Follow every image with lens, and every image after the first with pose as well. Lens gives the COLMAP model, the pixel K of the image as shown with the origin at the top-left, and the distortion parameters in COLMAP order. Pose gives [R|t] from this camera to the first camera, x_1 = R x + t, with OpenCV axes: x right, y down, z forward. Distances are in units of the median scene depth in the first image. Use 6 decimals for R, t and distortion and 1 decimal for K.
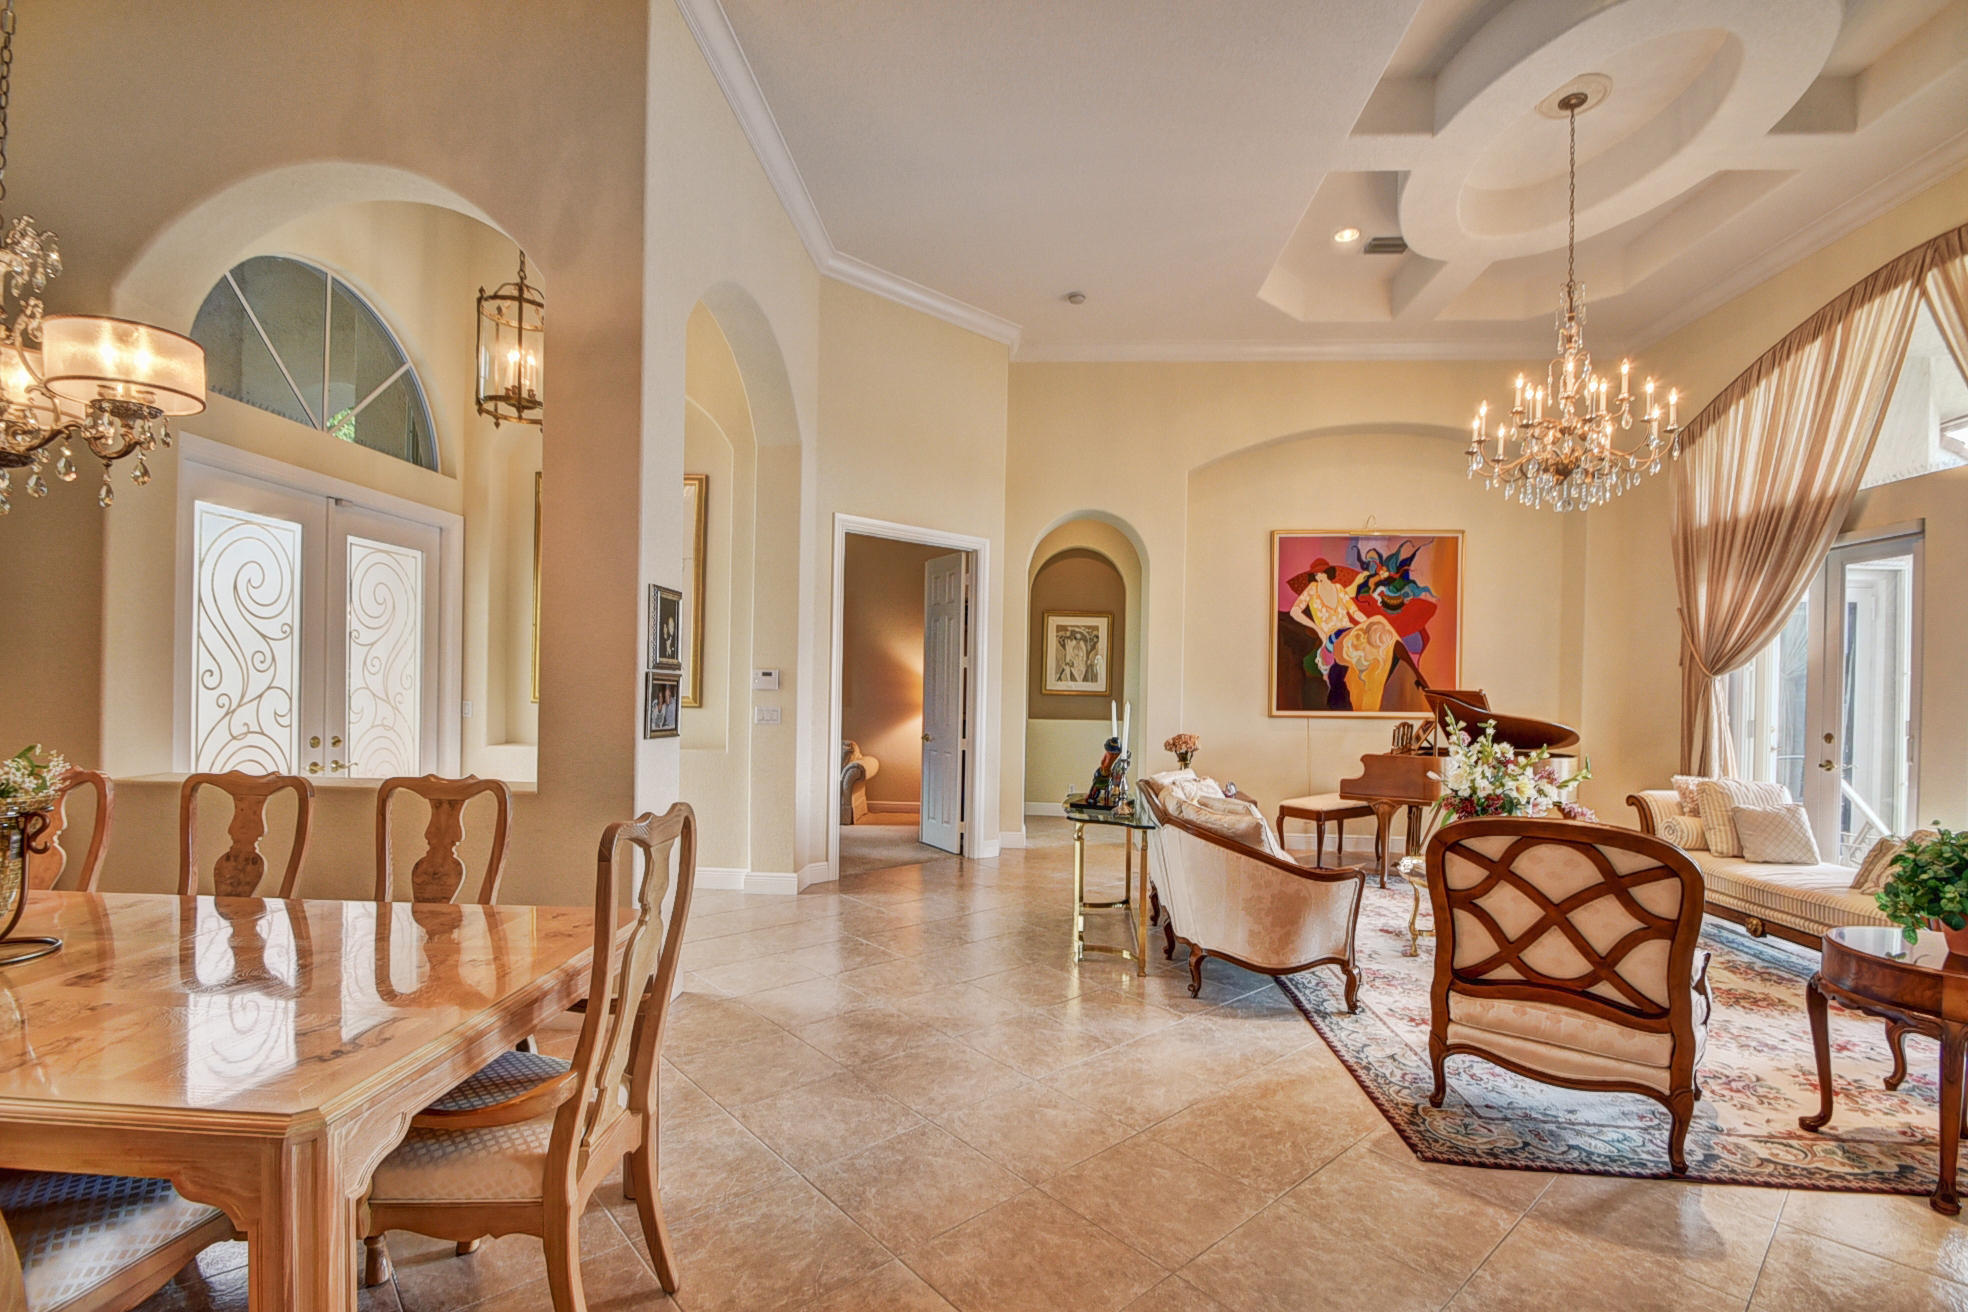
lens RADIAL K [[866.6, 0, 980.3], [0, 866.6, 690.5], [0, 0, 1]] dist [0.003601, -0.009885]
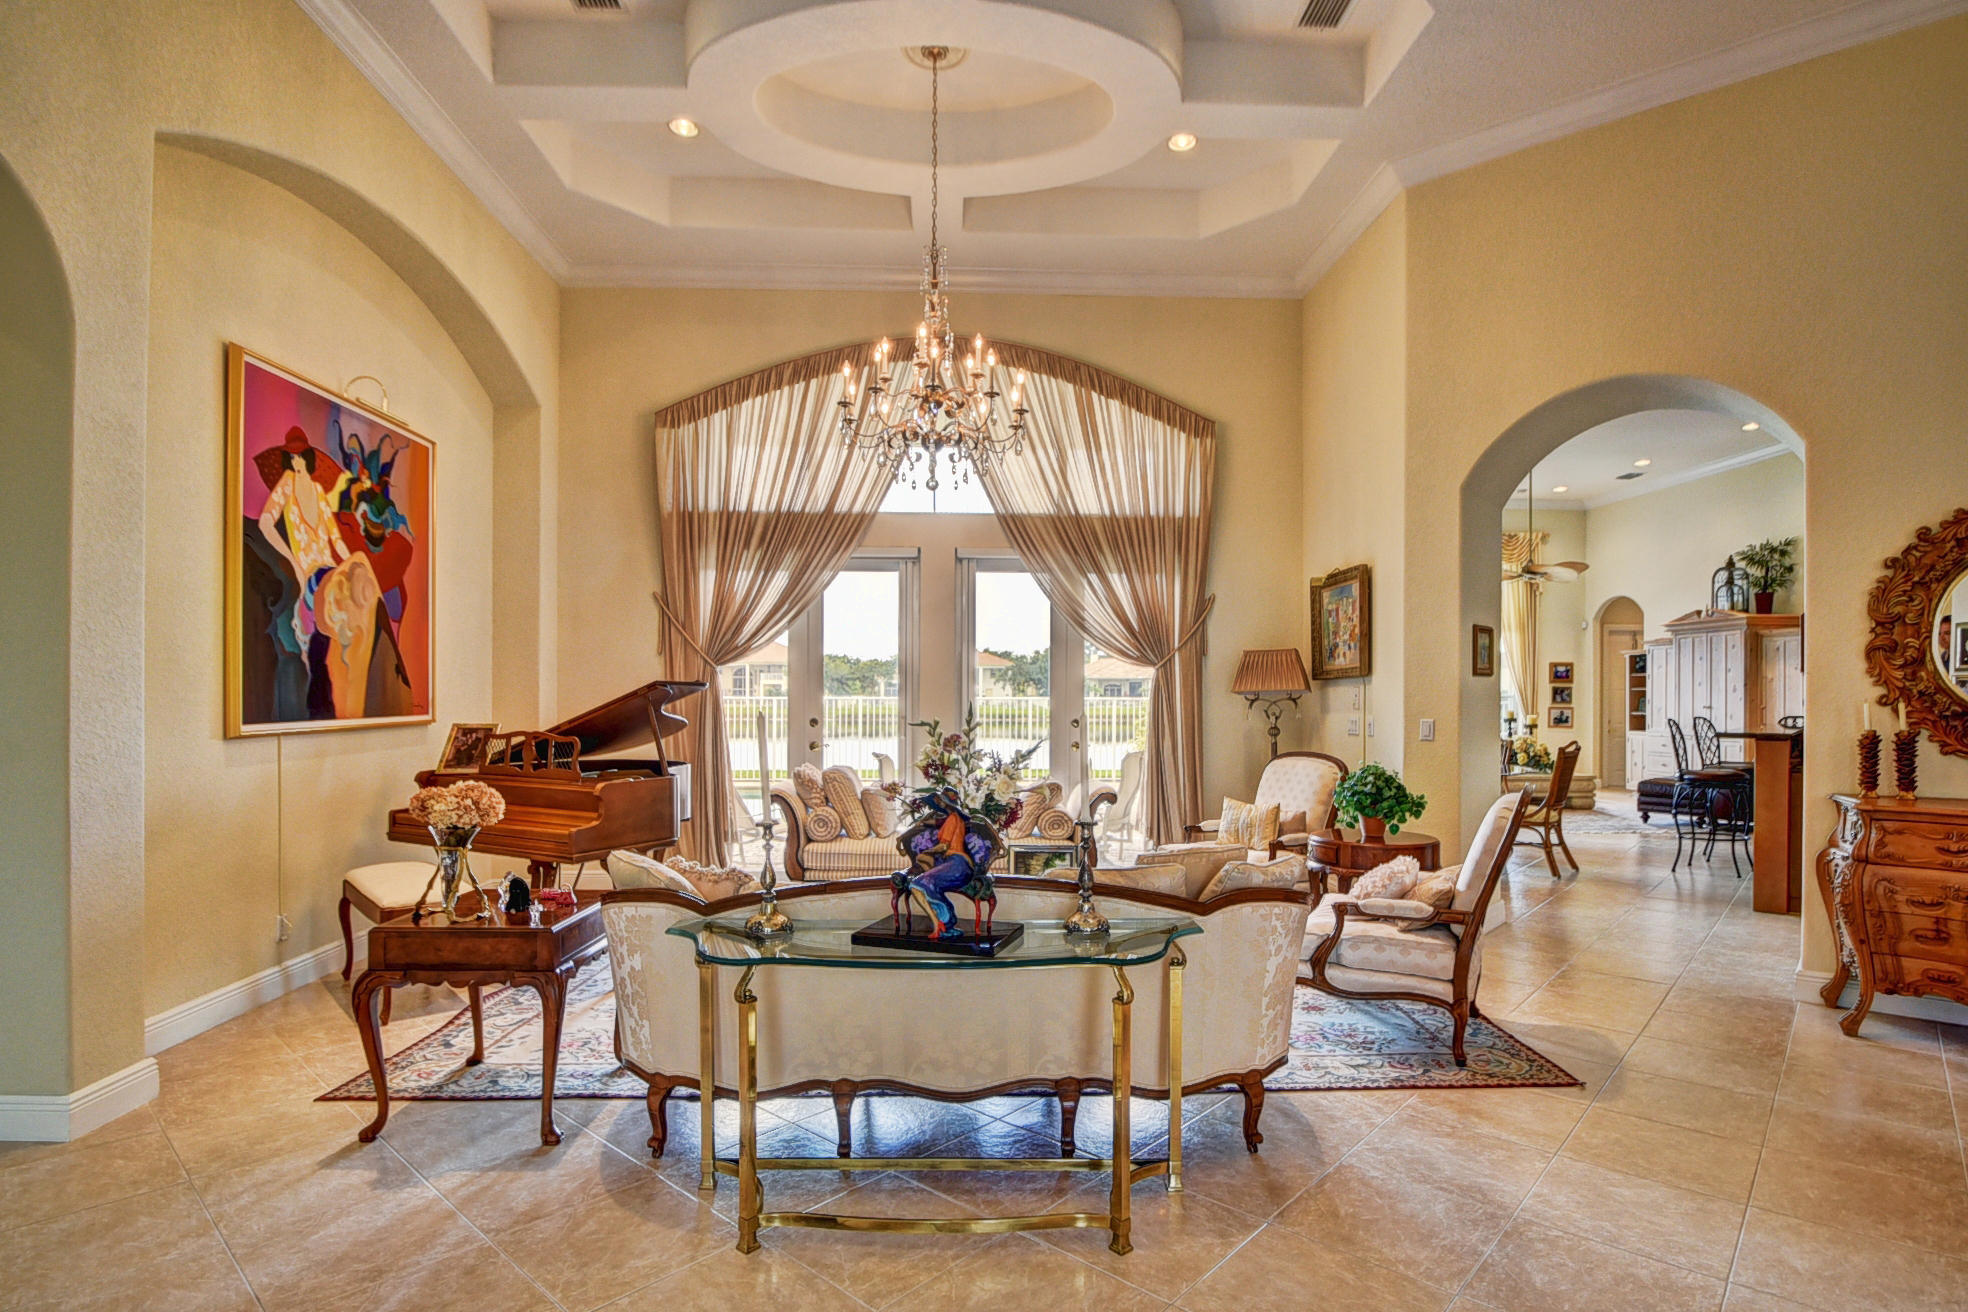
lens RADIAL K [[983.2, 0, 977.3], [0, 983.2, 701.7], [0, 0, 1]] dist [-0.009124, -0.006612]
pose [[-0.106362, -0.023970, 0.994039, -0.239028], [-0.003114, 0.999713, 0.023774, -0.003028], [-0.994323, -0.000567, -0.106406, 0.659807]]
